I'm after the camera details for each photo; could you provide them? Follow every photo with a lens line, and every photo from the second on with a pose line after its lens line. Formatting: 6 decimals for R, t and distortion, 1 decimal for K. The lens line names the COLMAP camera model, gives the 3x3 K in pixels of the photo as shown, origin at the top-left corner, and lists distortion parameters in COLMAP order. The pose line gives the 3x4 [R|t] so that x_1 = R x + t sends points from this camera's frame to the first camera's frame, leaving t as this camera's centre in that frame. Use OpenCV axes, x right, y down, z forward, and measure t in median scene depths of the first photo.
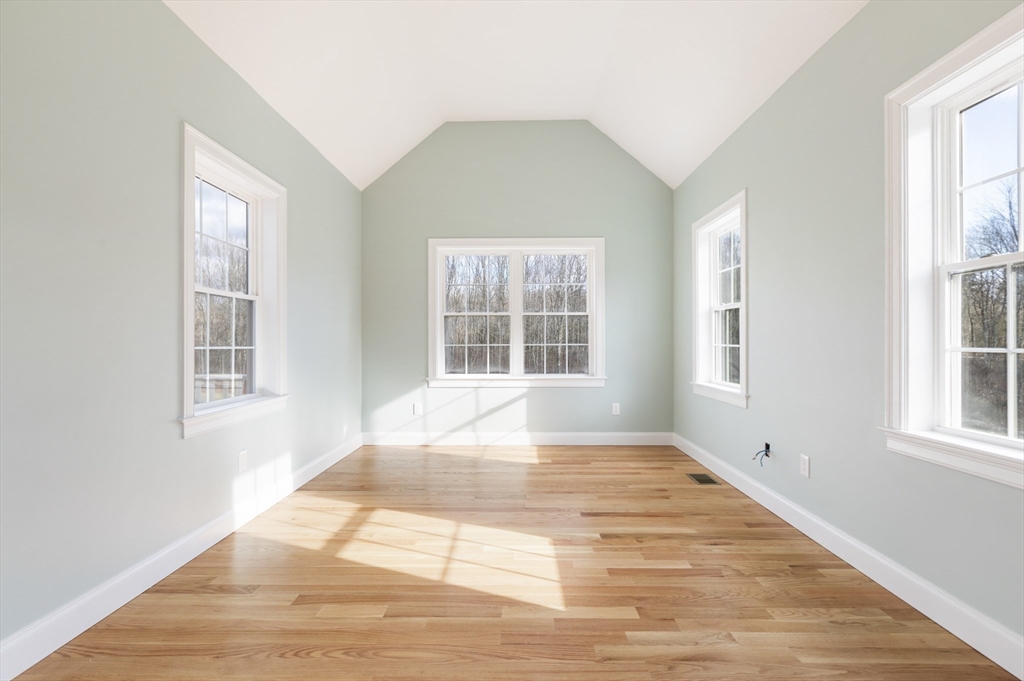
lens RADIAL K [[459.9, 0, 514.0], [0, 459.9, 340.5], [0, 0, 1]] dist [0.002135, -0.000099]
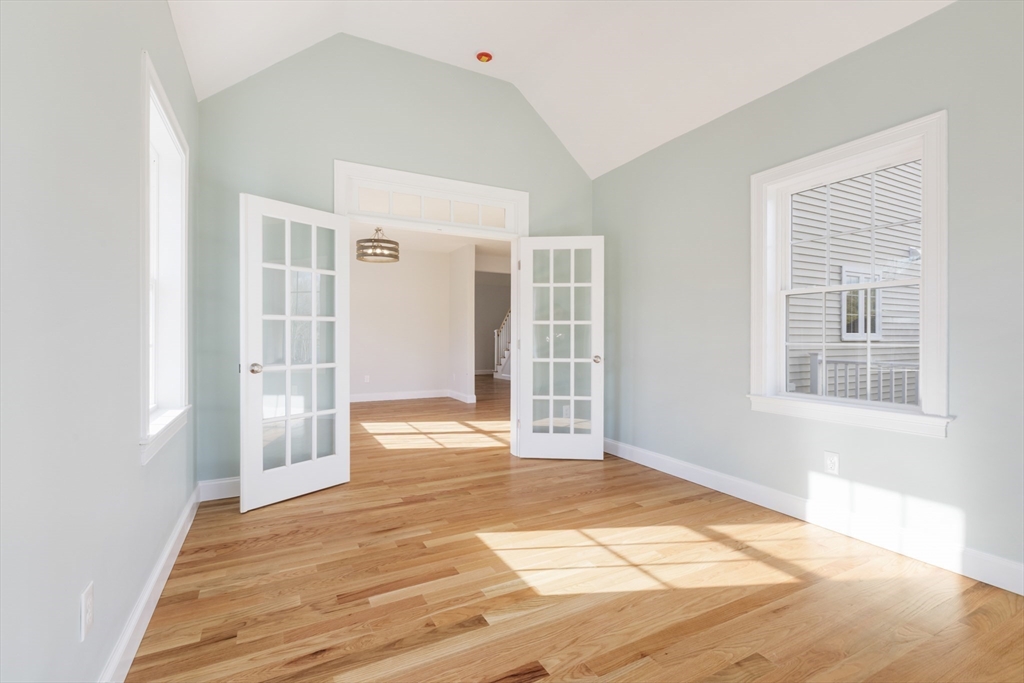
lens RADIAL K [[459.9, 0, 509.1], [0, 459.9, 335.2], [0, 0, 1]] dist [0.002135, -0.000099]
pose [[-0.882362, -0.000249, -0.470572, 0.555494], [0.003145, 0.999974, -0.006427, 0.000713], [0.470561, -0.007151, -0.882338, 1.876665]]
